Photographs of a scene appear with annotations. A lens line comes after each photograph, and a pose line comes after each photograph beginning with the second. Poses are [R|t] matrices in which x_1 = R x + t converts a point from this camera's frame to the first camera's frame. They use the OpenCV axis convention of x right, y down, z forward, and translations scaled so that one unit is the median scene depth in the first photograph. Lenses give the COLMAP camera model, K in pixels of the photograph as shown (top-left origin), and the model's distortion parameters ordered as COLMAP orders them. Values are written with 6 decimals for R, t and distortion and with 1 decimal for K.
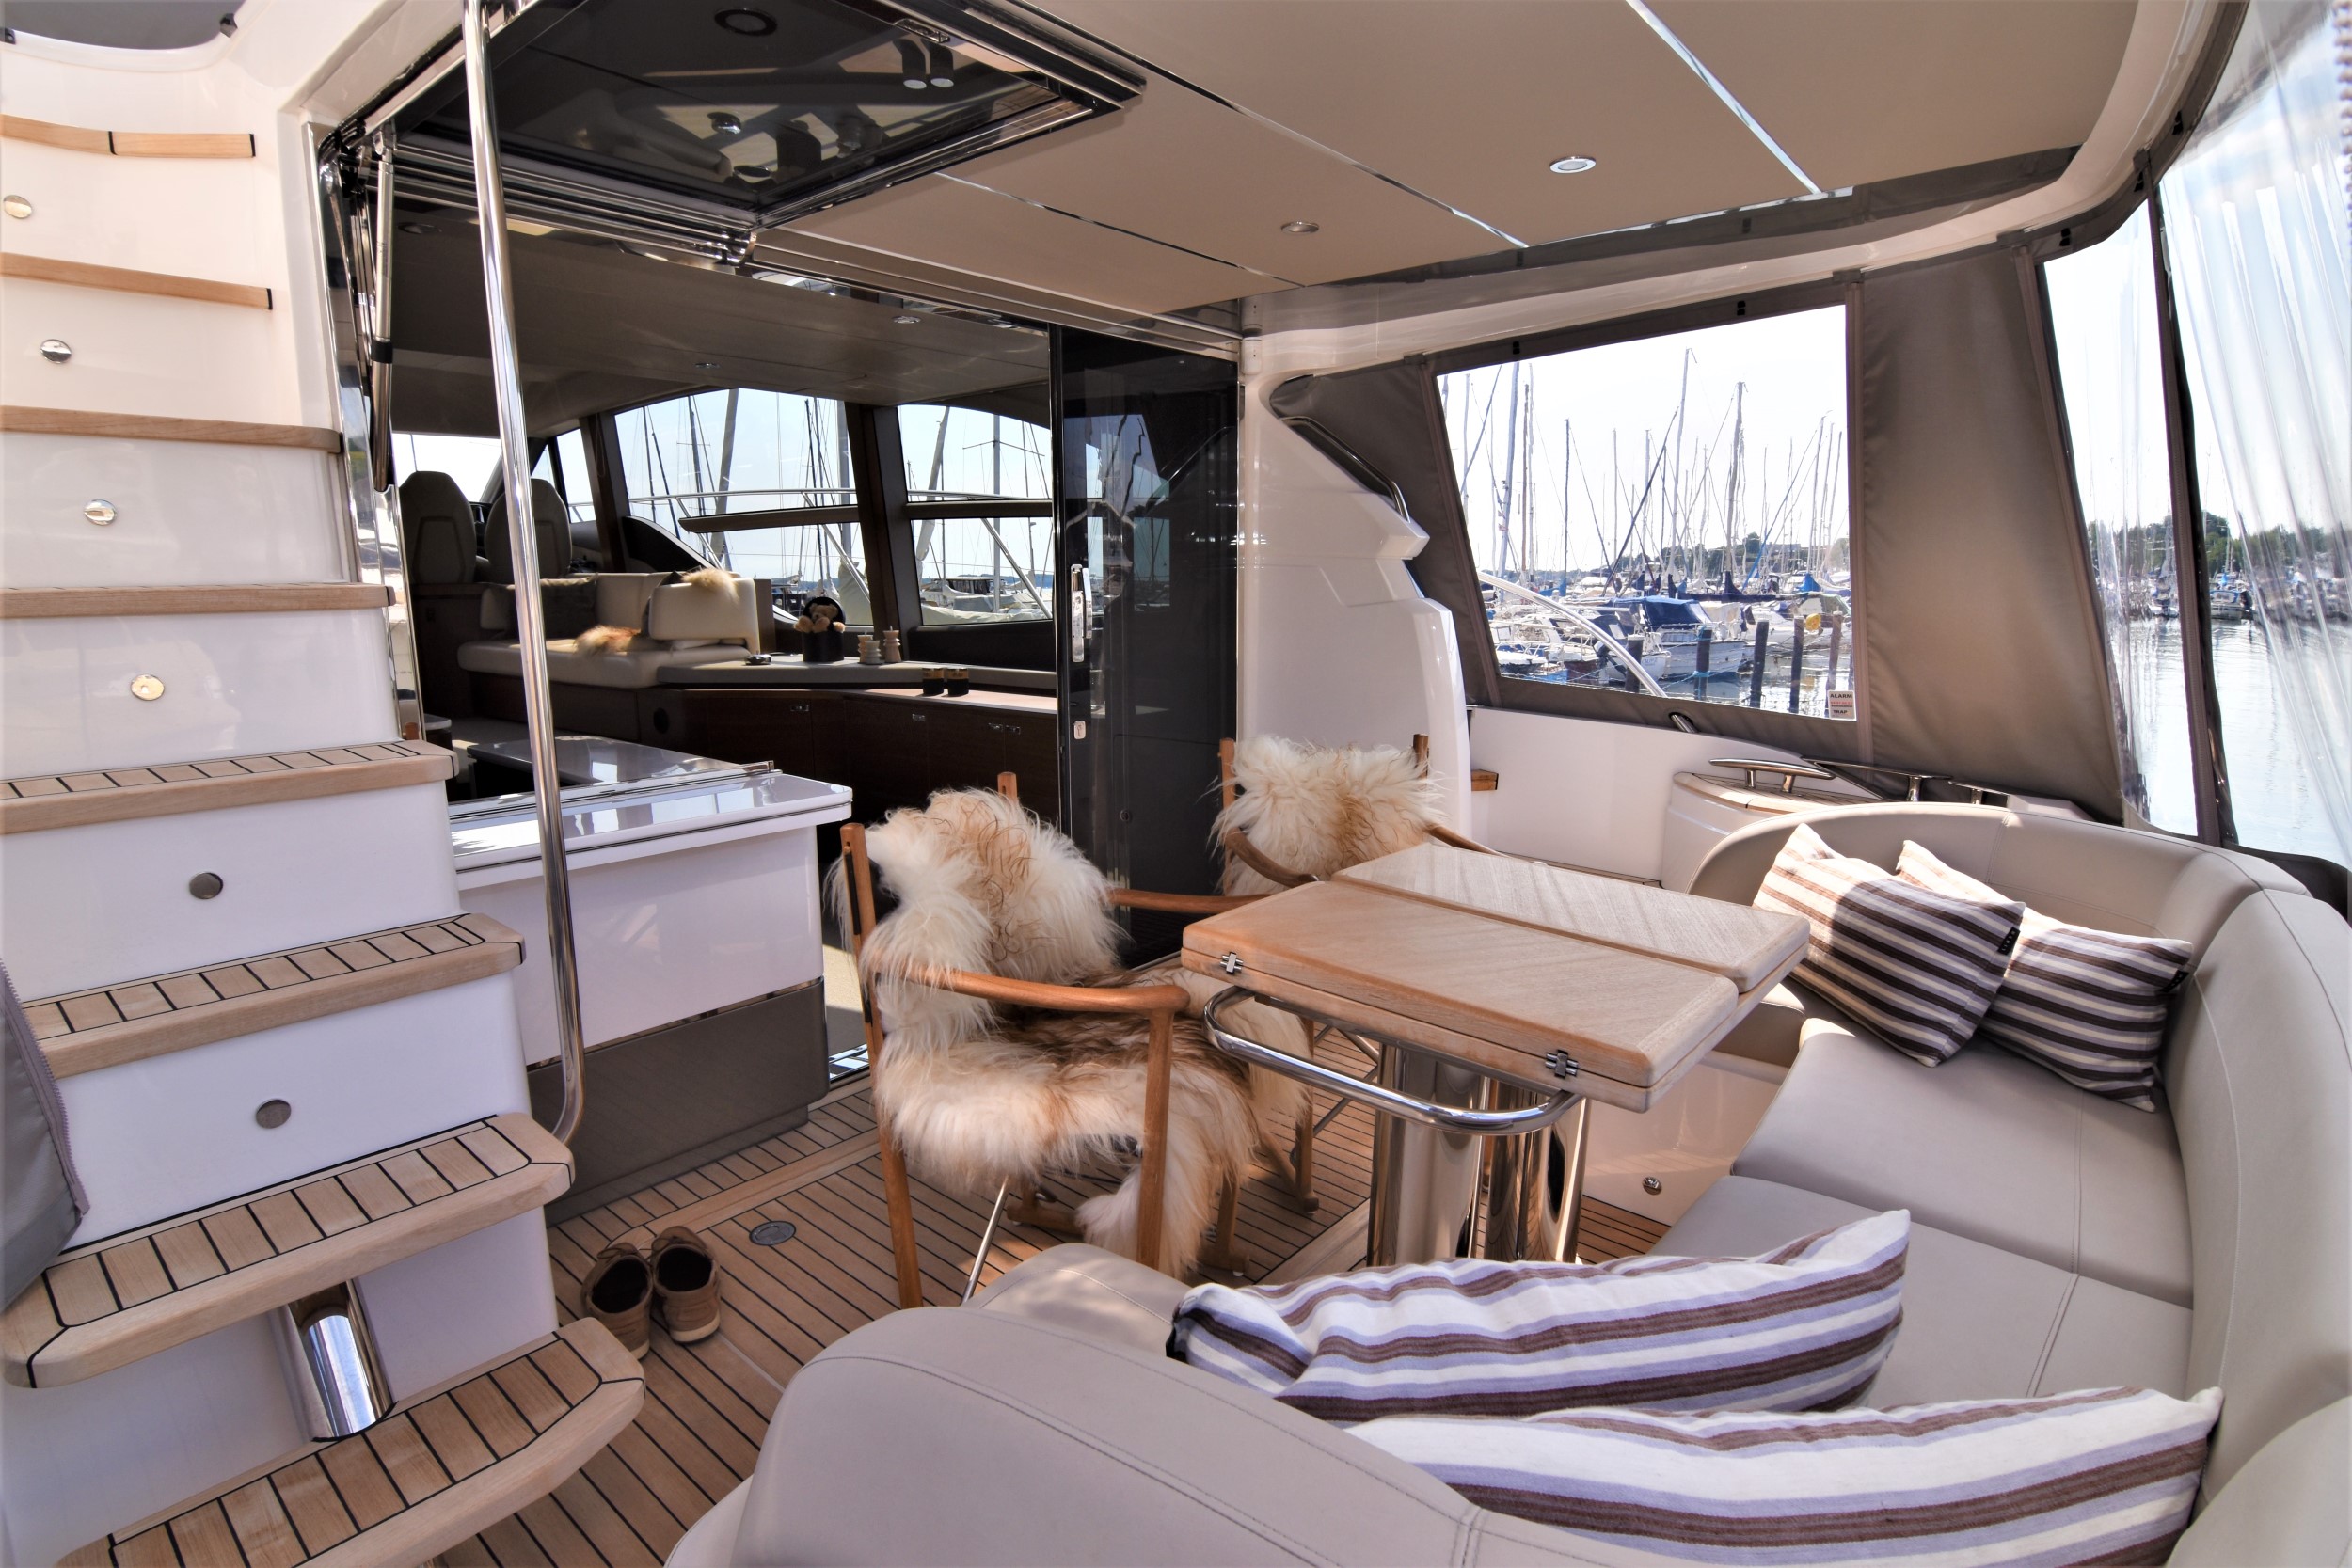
lens RADIAL K [[1135.3, 0, 1166.6], [0, 1135.3, 789.1], [0, 0, 1]] dist [-0.010170, -0.012889]
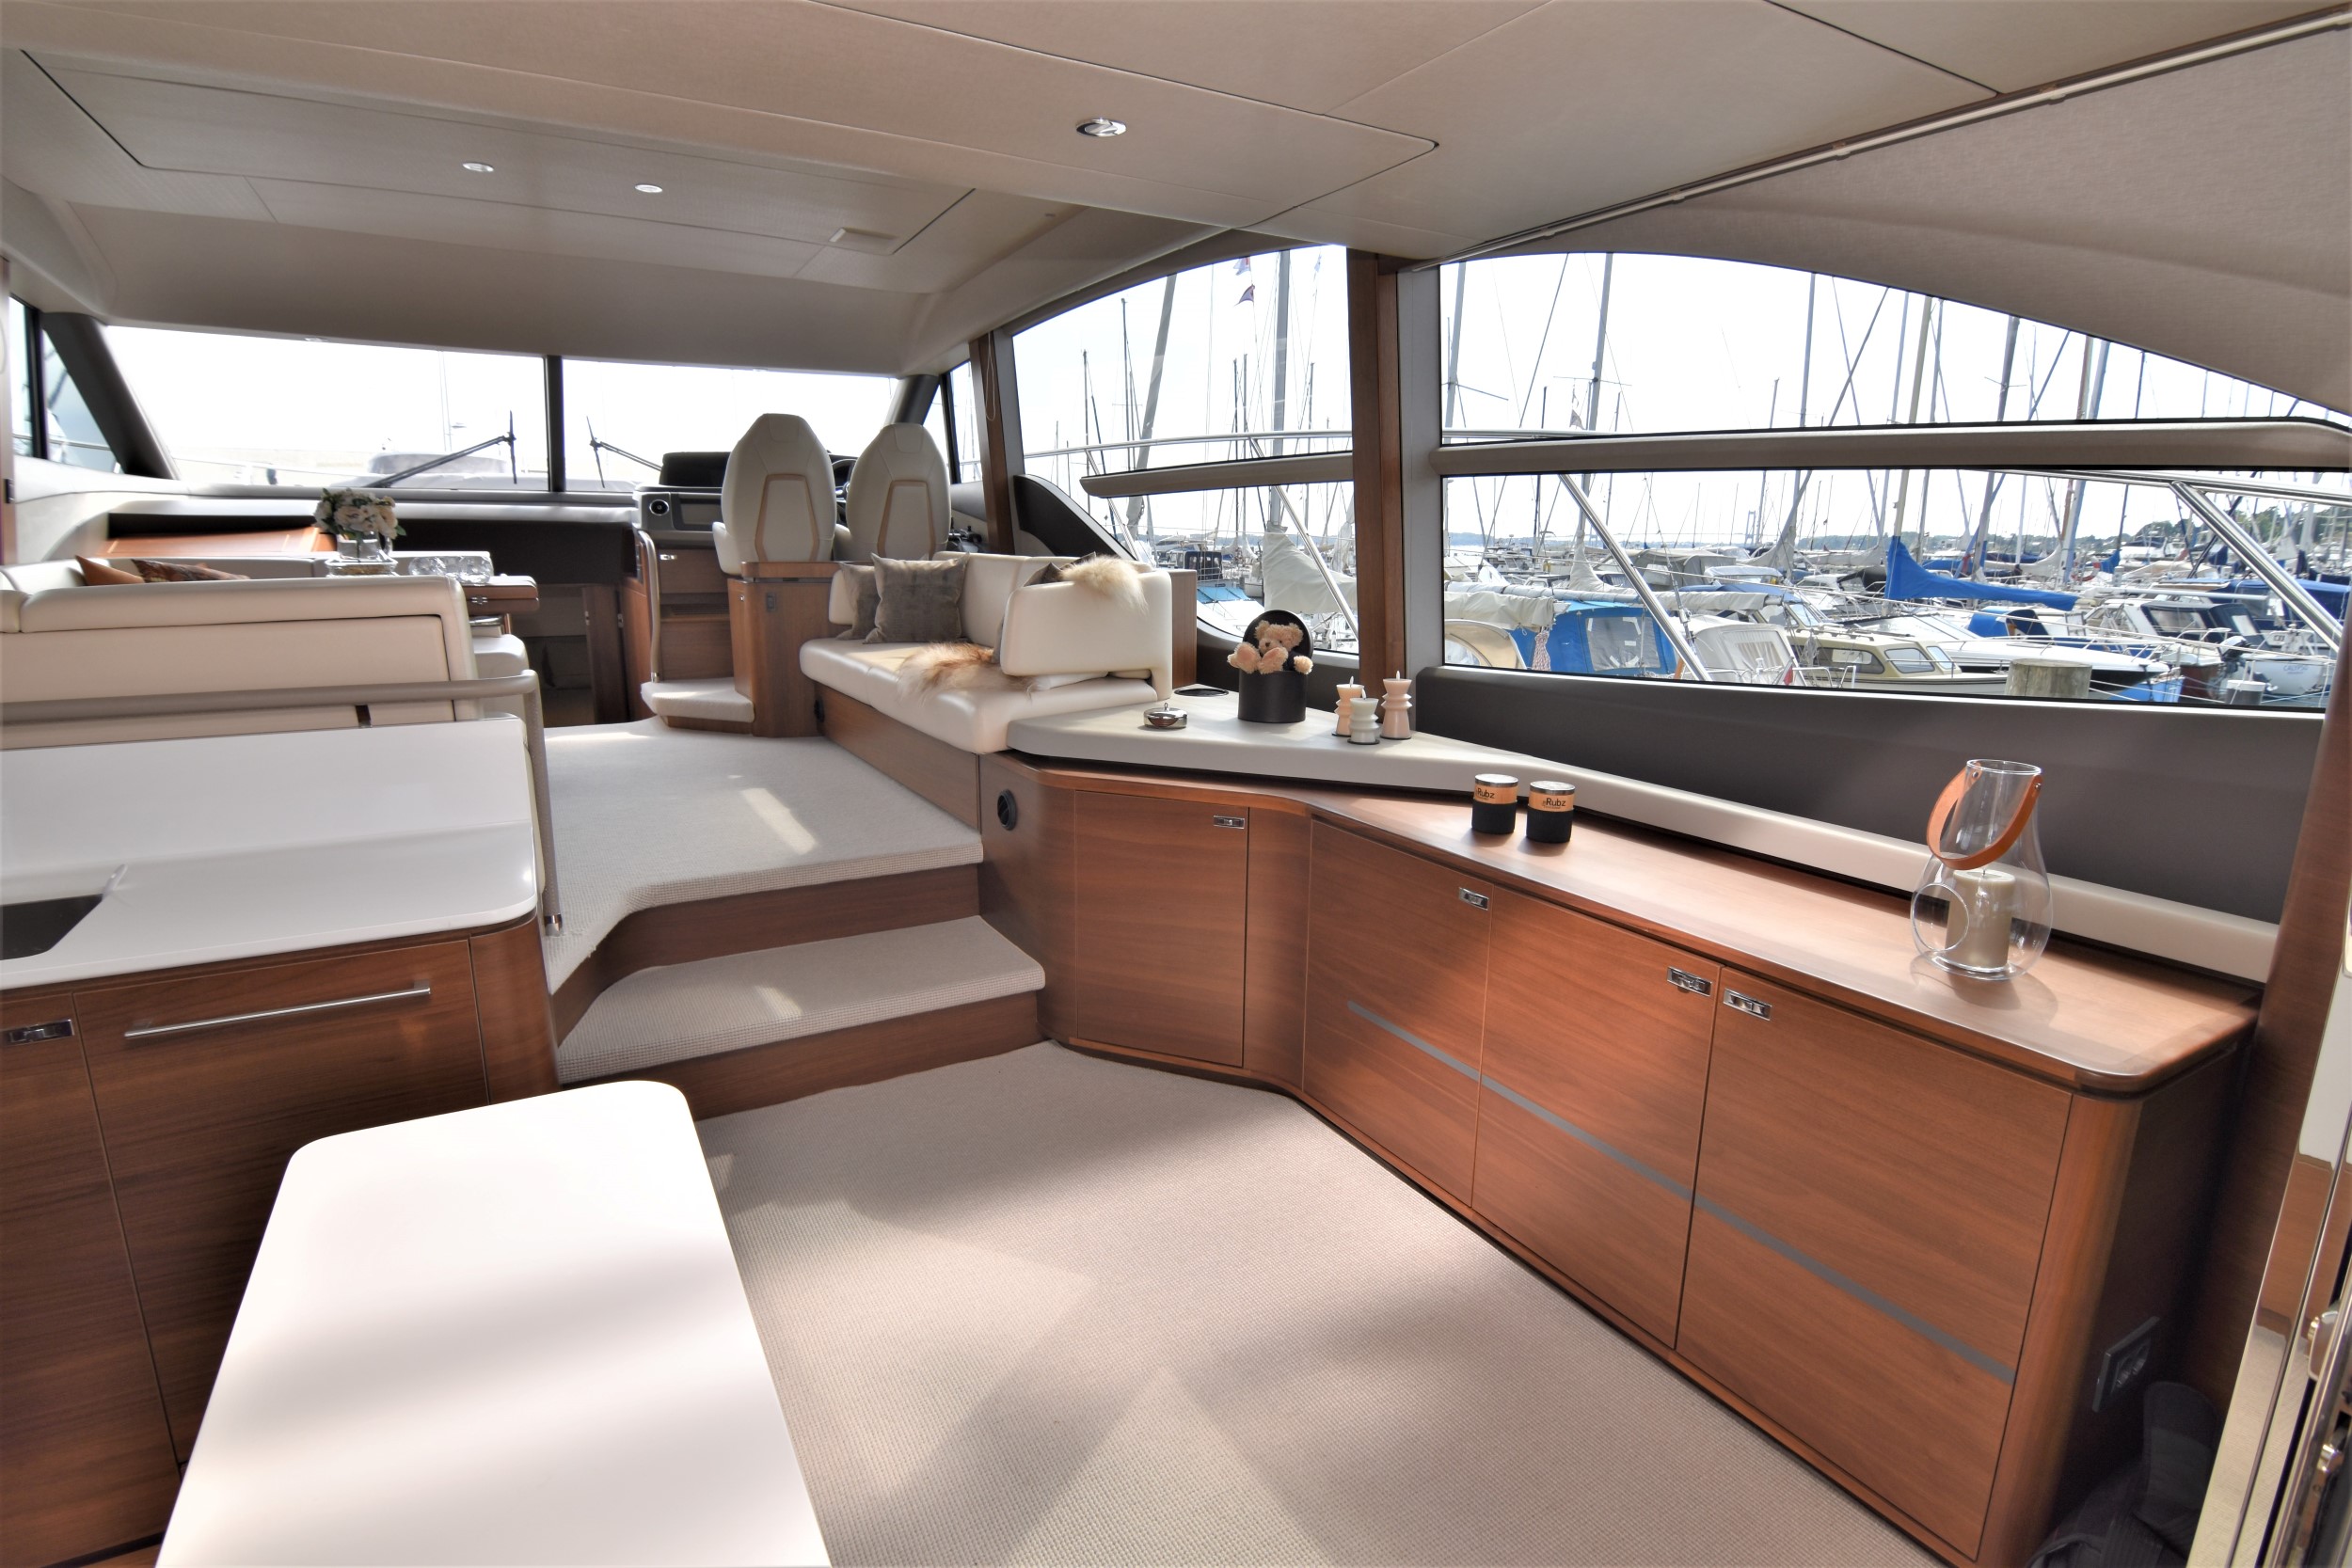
lens RADIAL K [[1143.1, 0, 1166.8], [0, 1143.1, 776.9], [0, 0, 1]] dist [-0.003083, -0.014736]
pose [[0.936676, 0.083864, -0.340006, -0.140083], [-0.076407, 0.996452, 0.035290, -0.094002], [0.341759, -0.007076, 0.939761, 0.399650]]
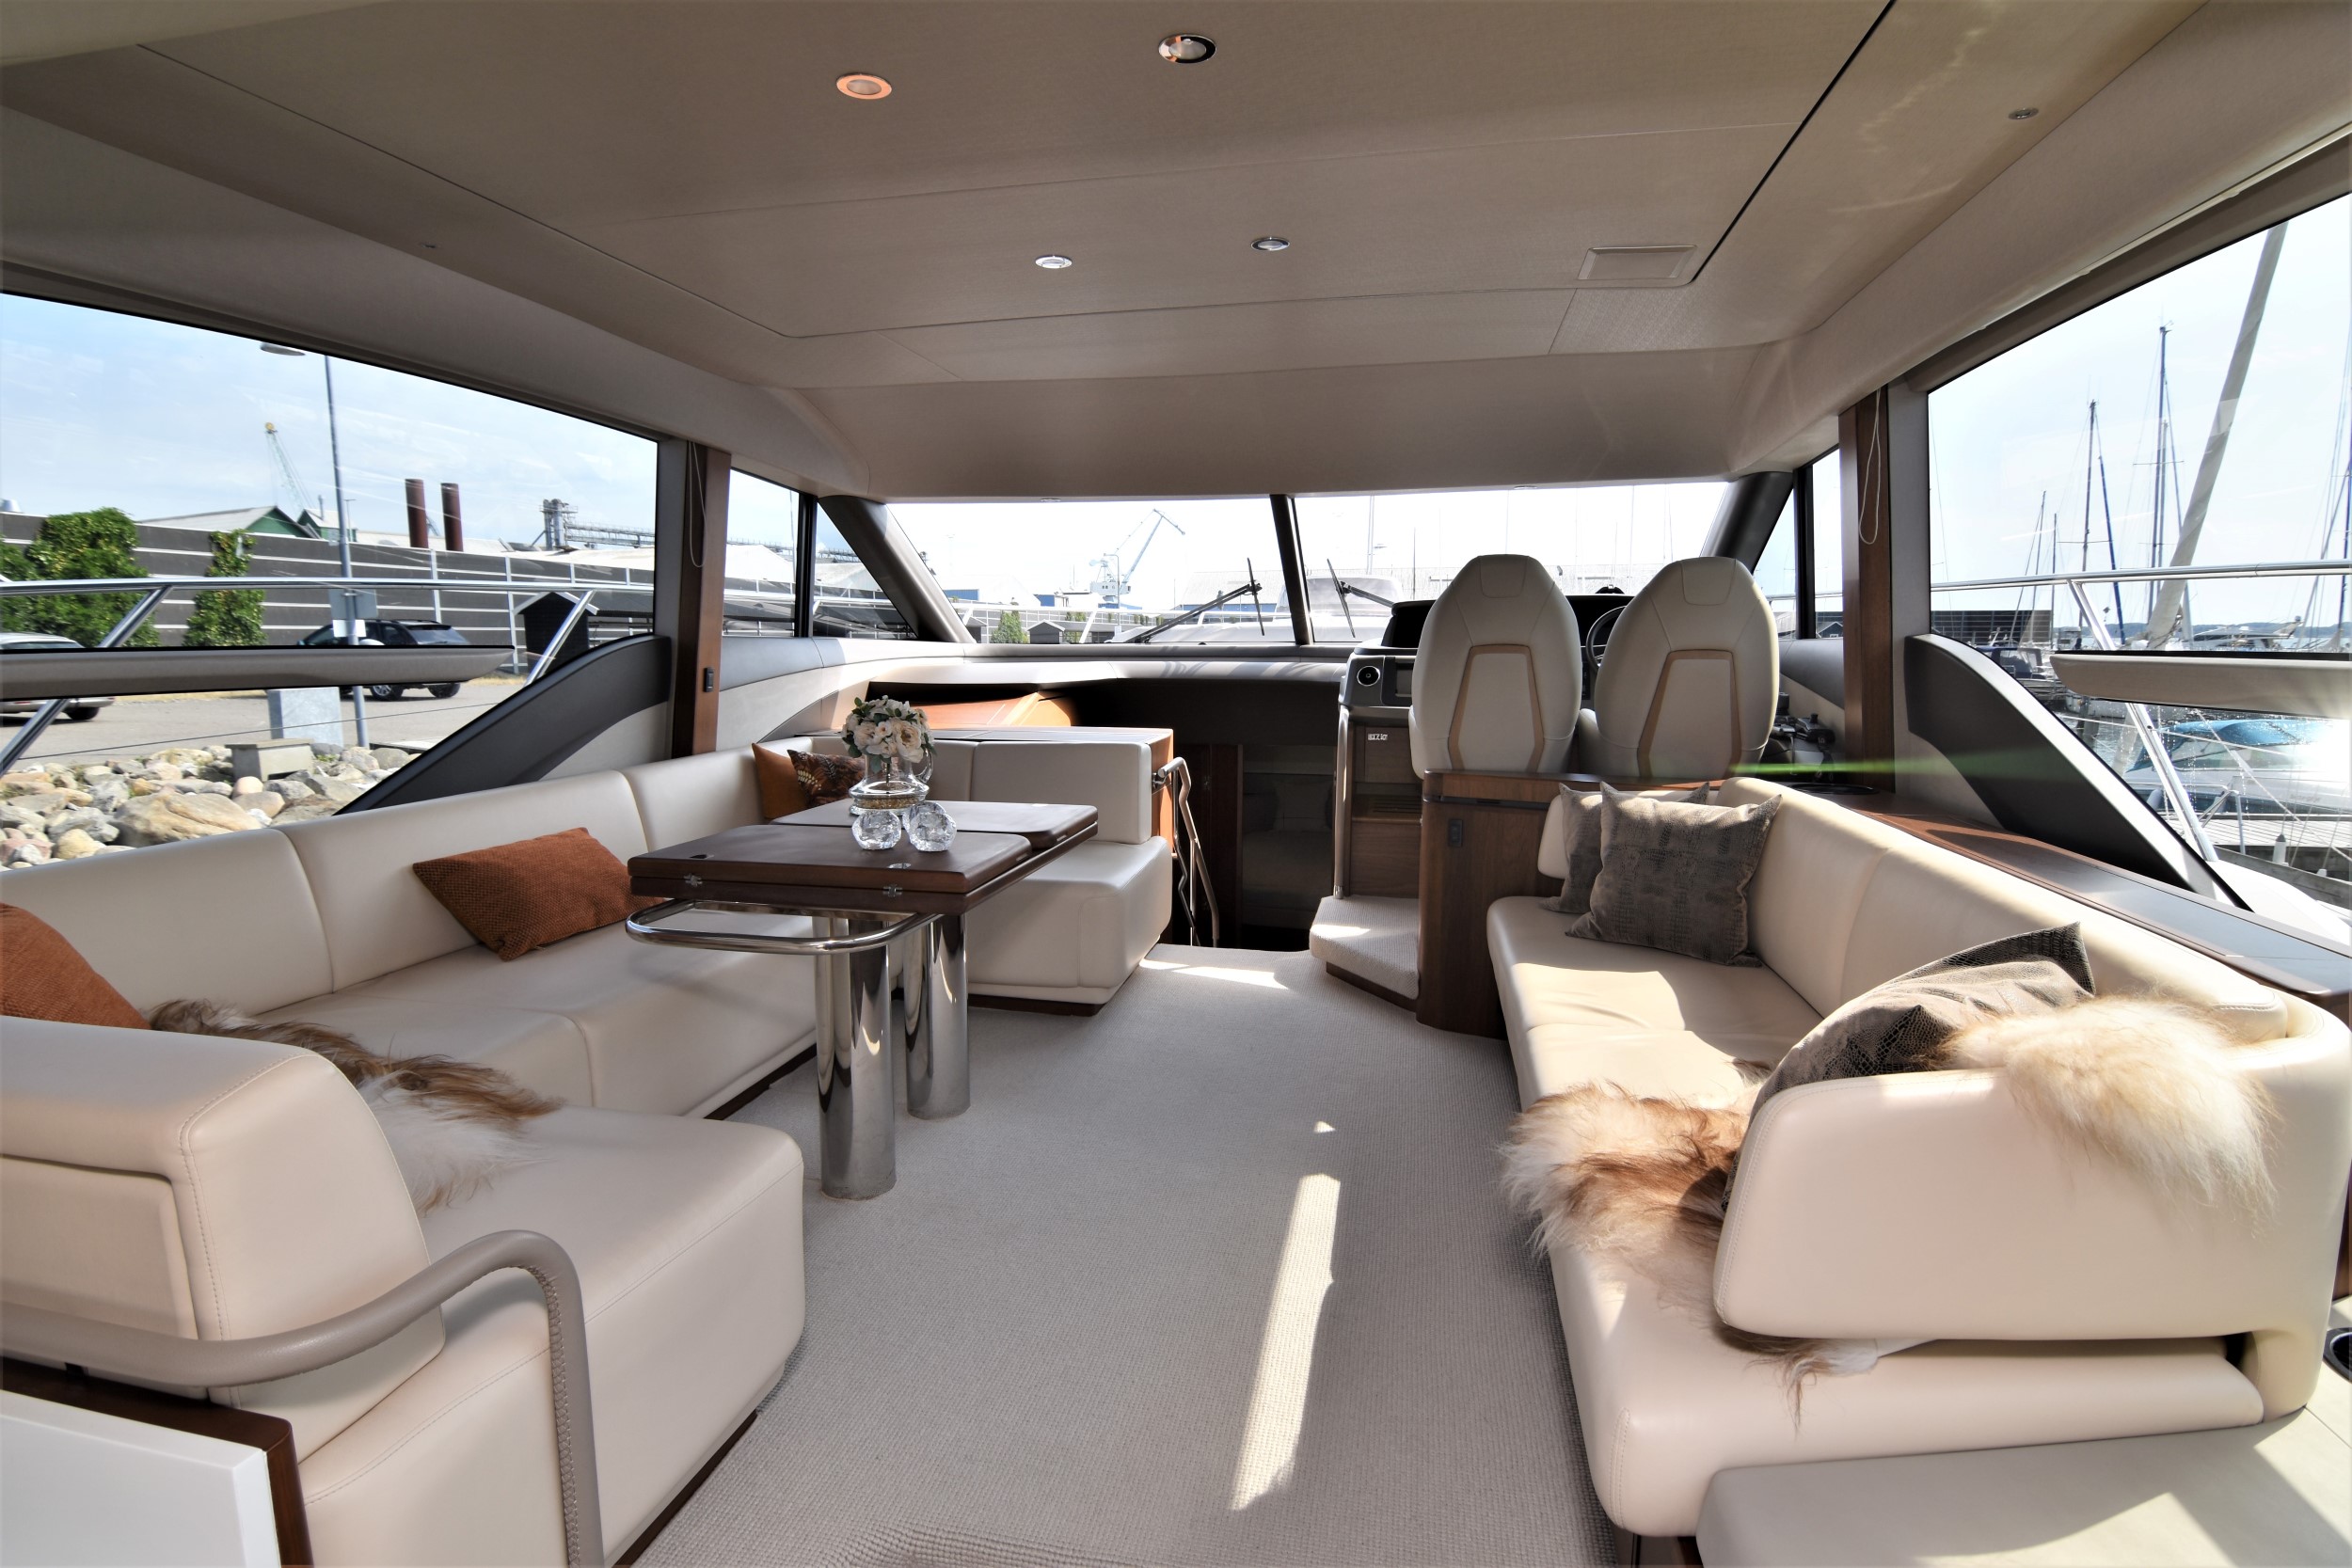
lens RADIAL K [[1135.3, 0, 1166.6], [0, 1135.3, 789.1], [0, 0, 1]] dist [-0.010170, -0.012889]
pose [[0.463712, 0.123217, -0.877376, -0.290222], [-0.162209, 0.985351, 0.052650, -0.199142], [0.871011, 0.117903, 0.476906, 0.702438]]
